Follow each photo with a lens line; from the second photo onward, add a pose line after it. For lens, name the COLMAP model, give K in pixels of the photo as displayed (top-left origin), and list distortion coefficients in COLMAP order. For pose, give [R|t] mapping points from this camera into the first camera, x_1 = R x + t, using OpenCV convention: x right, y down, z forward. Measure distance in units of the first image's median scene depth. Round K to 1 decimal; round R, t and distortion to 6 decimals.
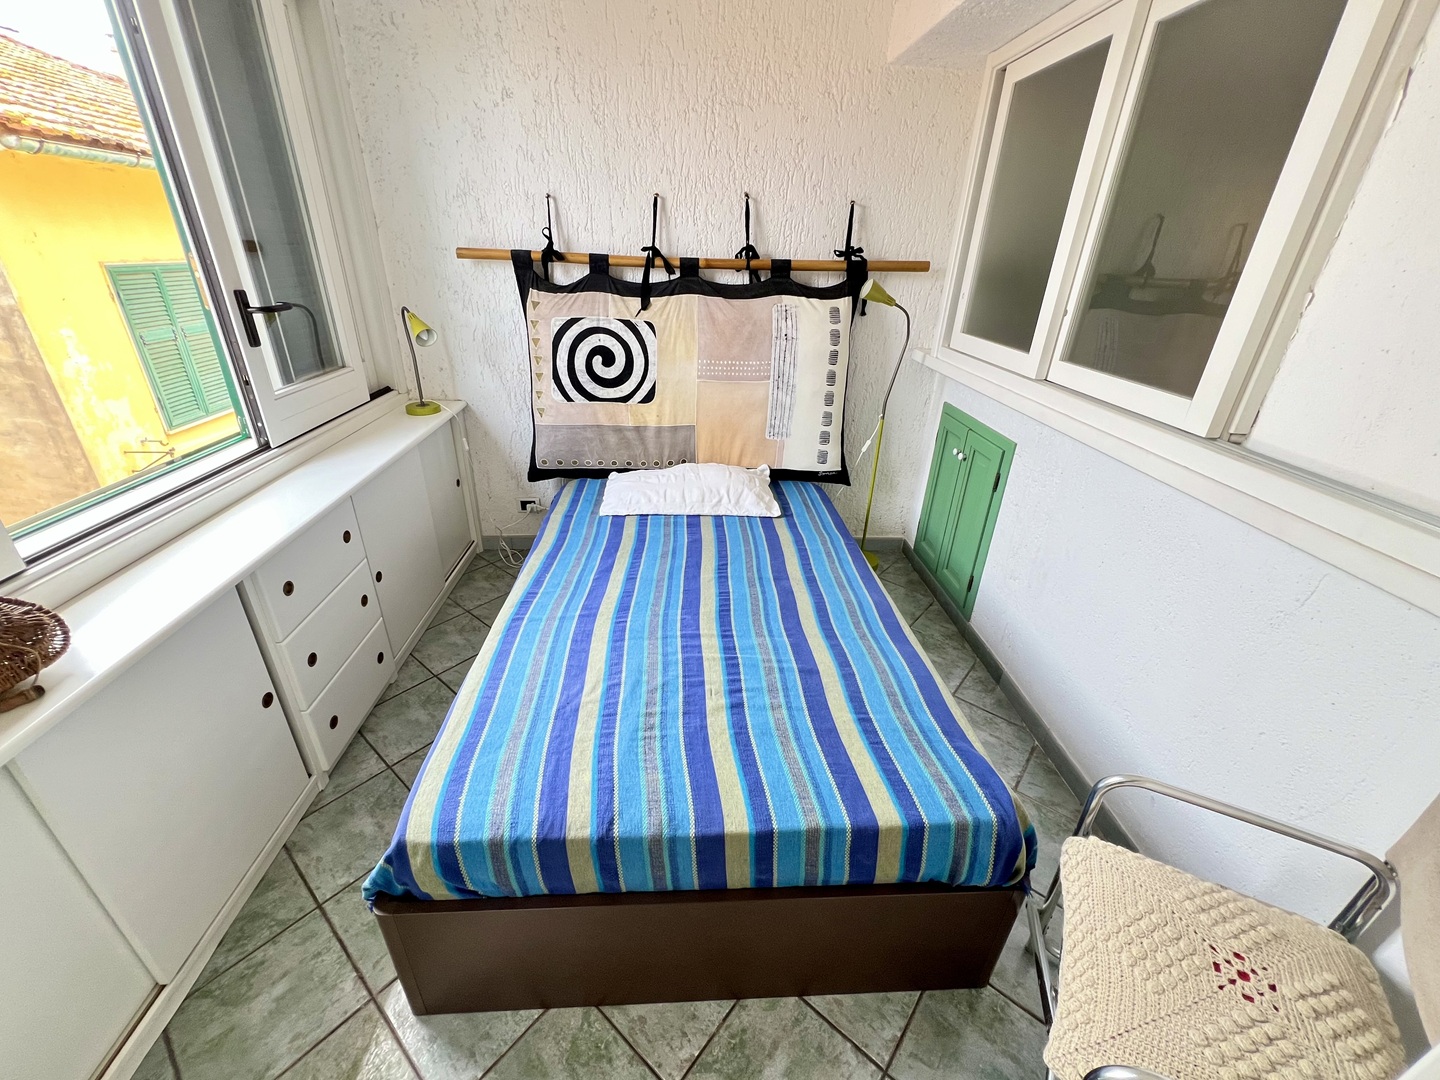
lens RADIAL K [[590.1, 0, 717.5], [0, 590.1, 538.0], [0, 0, 1]] dist [0.000102, 0.000665]
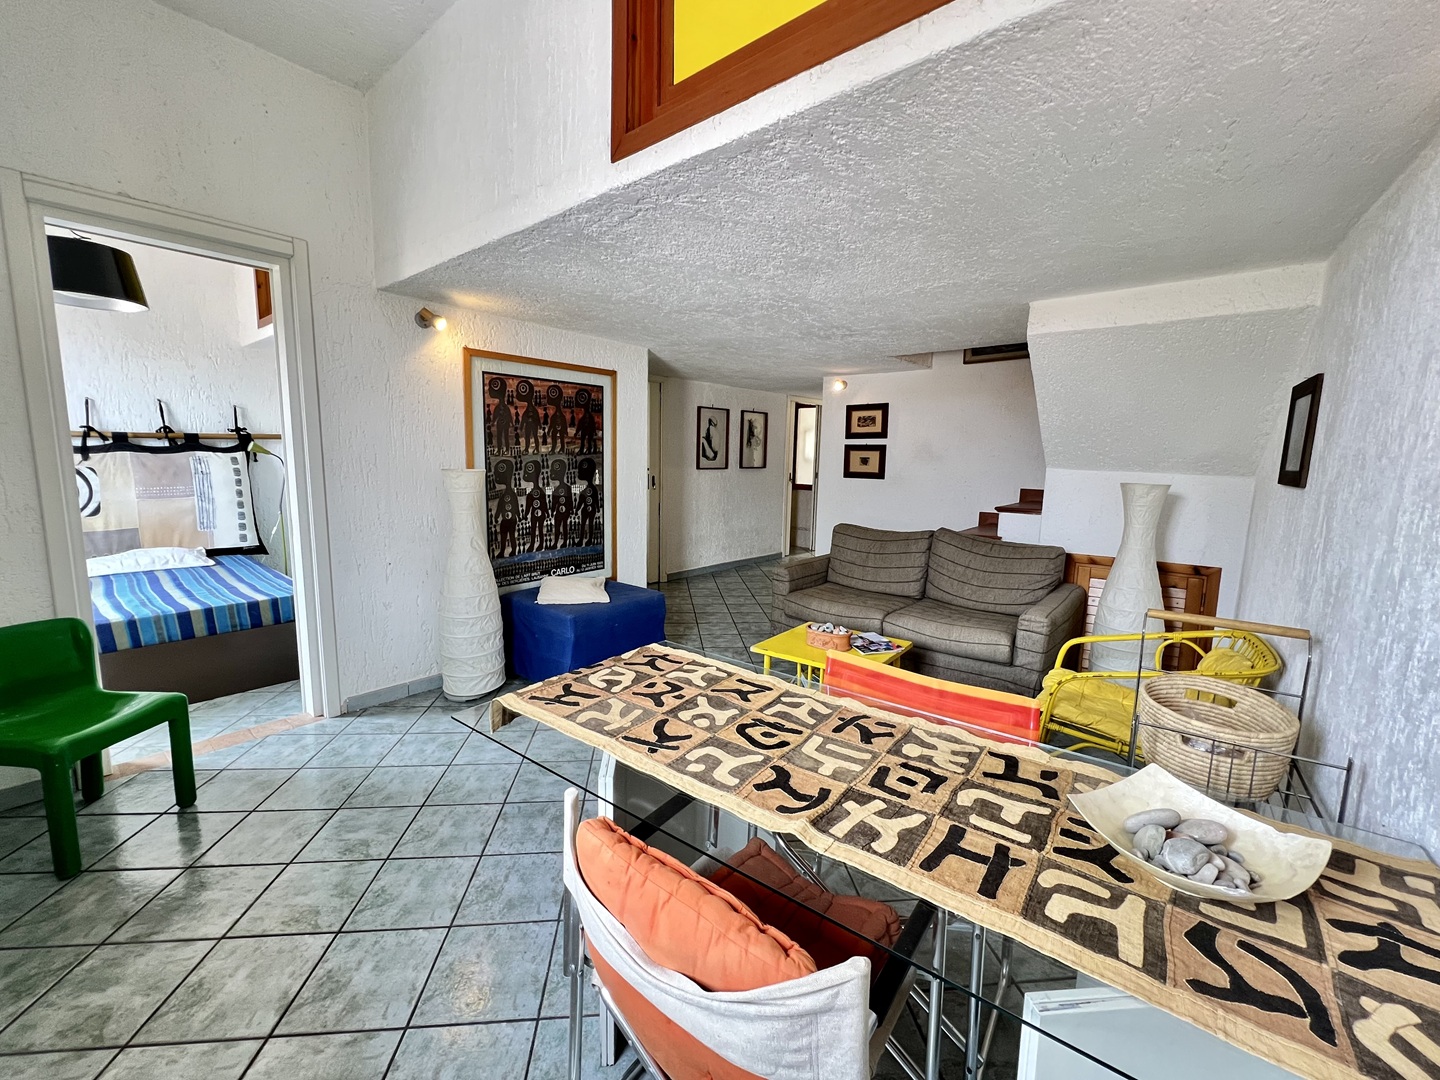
lens RADIAL K [[590.1, 0, 713.7], [0, 590.1, 535.0], [0, 0, 1]] dist [0.000102, 0.000665]
pose [[0.701930, -0.116854, 0.702594, -0.074781], [0.313838, 0.936268, -0.157823, 0.604934], [-0.639374, 0.331282, 0.693868, -1.170087]]
